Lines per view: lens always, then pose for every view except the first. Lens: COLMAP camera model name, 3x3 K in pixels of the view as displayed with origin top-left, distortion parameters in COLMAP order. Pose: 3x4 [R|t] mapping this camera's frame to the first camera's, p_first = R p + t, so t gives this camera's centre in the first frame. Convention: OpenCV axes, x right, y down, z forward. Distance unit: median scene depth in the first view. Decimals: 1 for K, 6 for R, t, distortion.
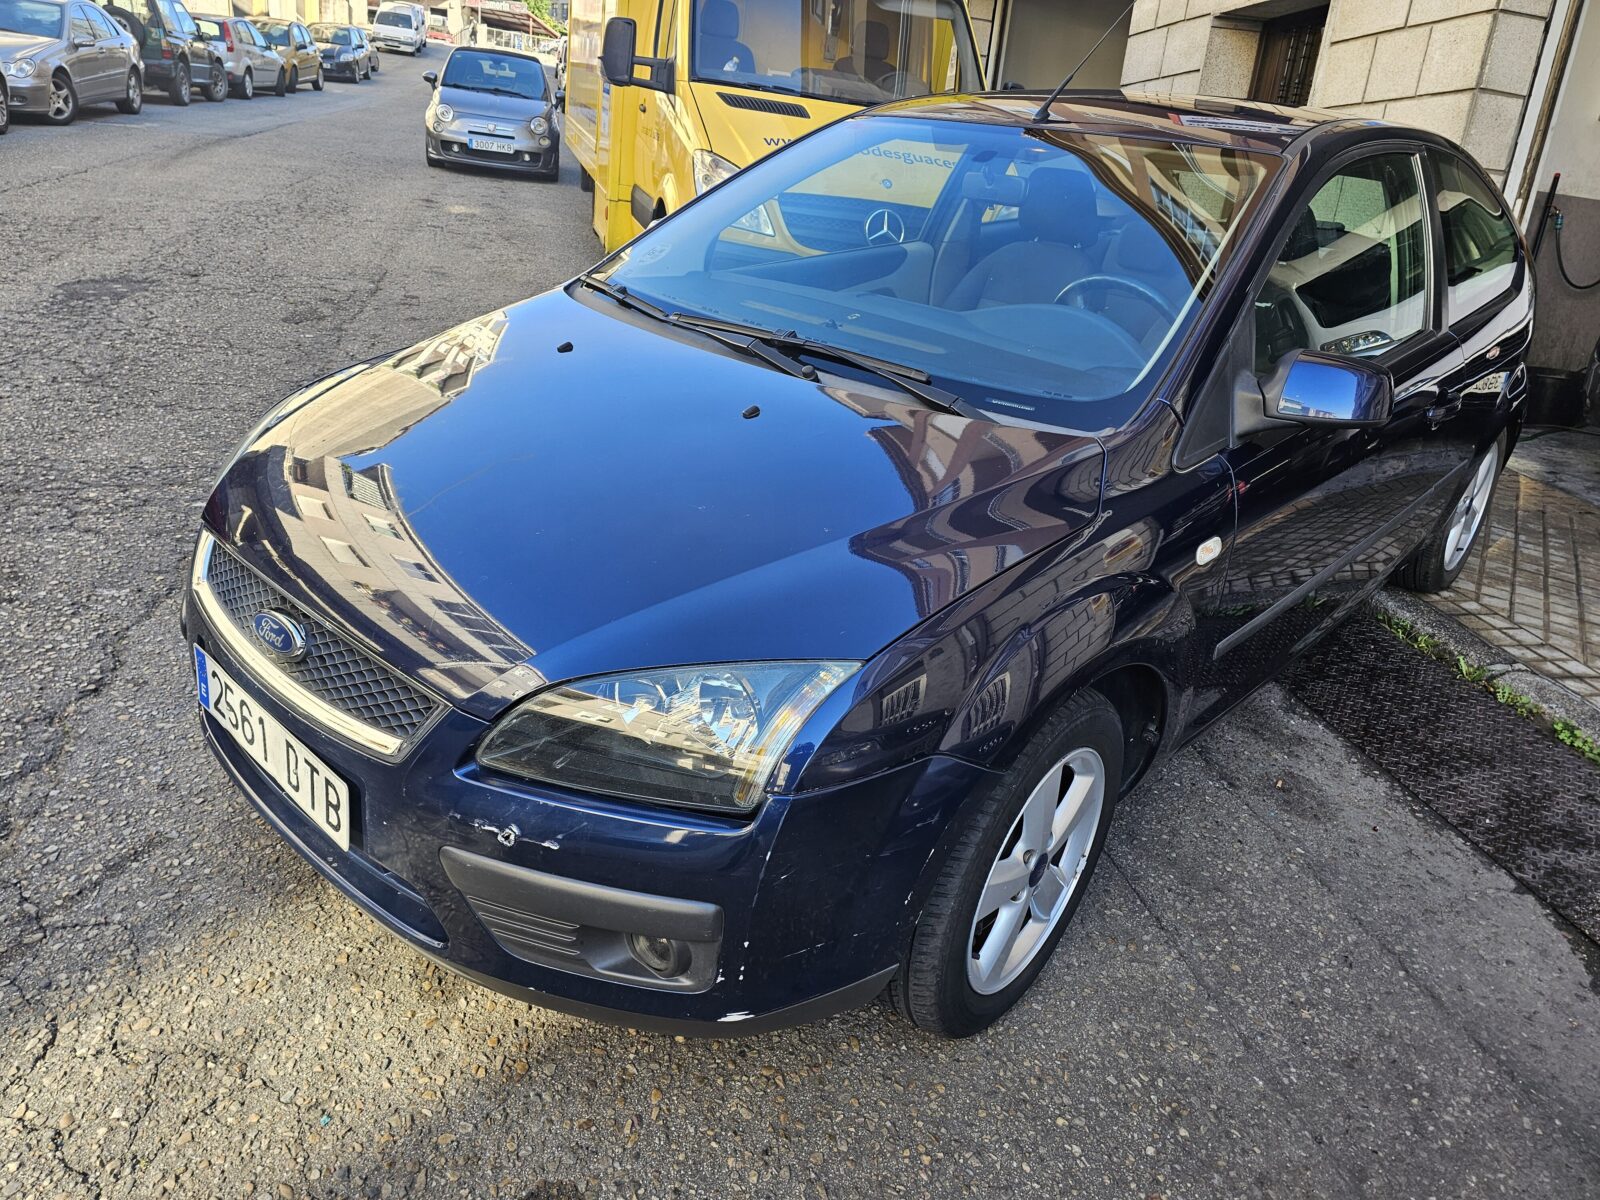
lens RADIAL K [[1063.1, 0, 792.8], [0, 1063.1, 613.9], [0, 0, 1]] dist [0.055591, -0.052805]
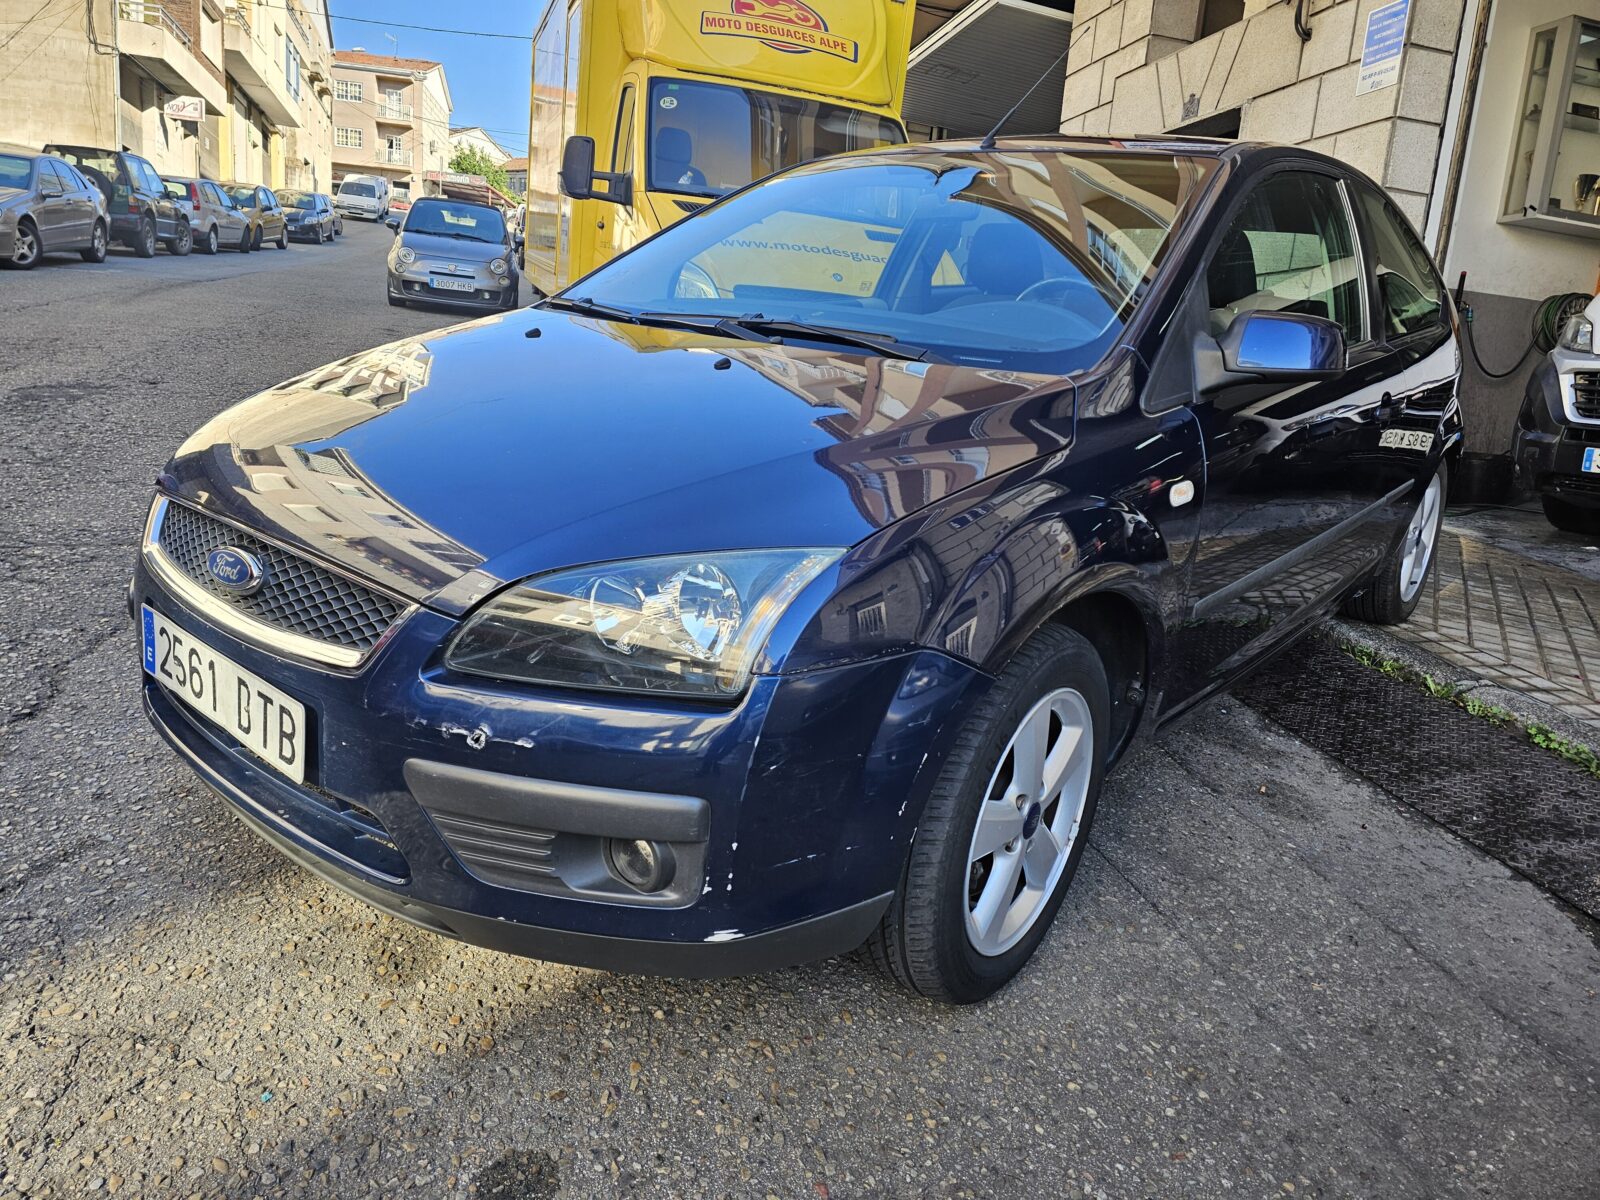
lens RADIAL K [[1063.1, 0, 788.3], [0, 1063.1, 629.0], [0, 0, 1]] dist [0.055591, -0.052805]
pose [[0.998980, -0.023194, 0.038752, -0.021081], [0.028019, 0.991248, -0.129006, 0.181585], [-0.035421, 0.129960, 0.990886, 0.035694]]
